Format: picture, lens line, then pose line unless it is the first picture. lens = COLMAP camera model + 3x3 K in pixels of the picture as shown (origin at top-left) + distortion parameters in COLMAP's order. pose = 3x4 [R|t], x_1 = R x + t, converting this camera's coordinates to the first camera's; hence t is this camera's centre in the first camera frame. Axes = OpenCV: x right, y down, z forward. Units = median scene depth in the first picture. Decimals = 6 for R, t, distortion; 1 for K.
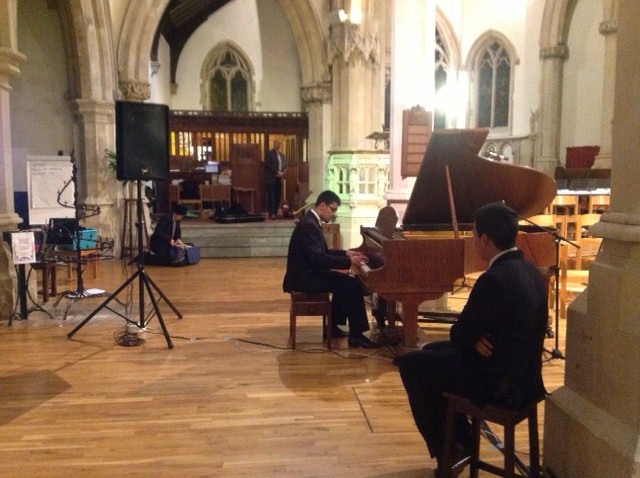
lens RADIAL K [[609.2, 0, 317.0], [0, 609.2, 235.7], [0, 0, 1]] dist [0.125214, -0.258960]
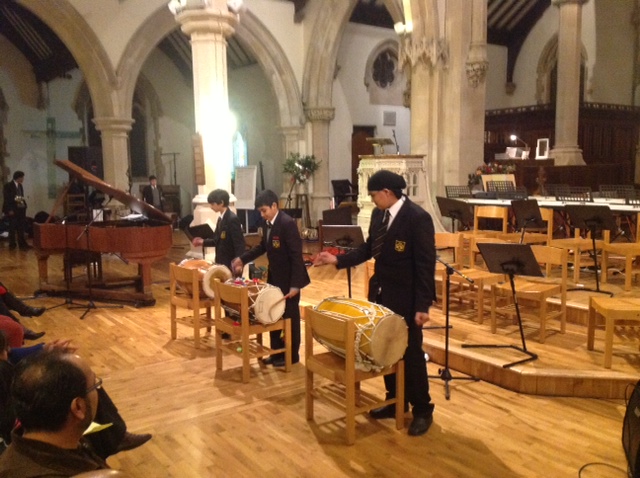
lens RADIAL K [[609.2, 0, 317.0], [0, 609.2, 235.7], [0, 0, 1]] dist [0.125214, -0.258960]
pose [[0.526717, 0.087087, -0.845568, 0.850793], [-0.065811, 0.995930, 0.061579, -0.053455], [0.847490, 0.023213, 0.530304, 0.298224]]
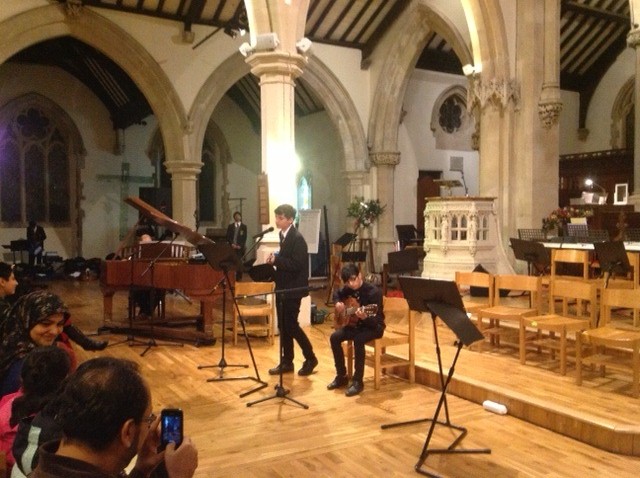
lens RADIAL K [[604.7, 0, 320.0], [0, 604.7, 239.0], [0, 0, 1]] dist [0.119762, -0.251780]
pose [[0.441071, 0.029836, -0.896976, 0.825198], [-0.080766, 0.996711, -0.006562, -0.041512], [0.893831, 0.075339, 0.442031, 0.310623]]
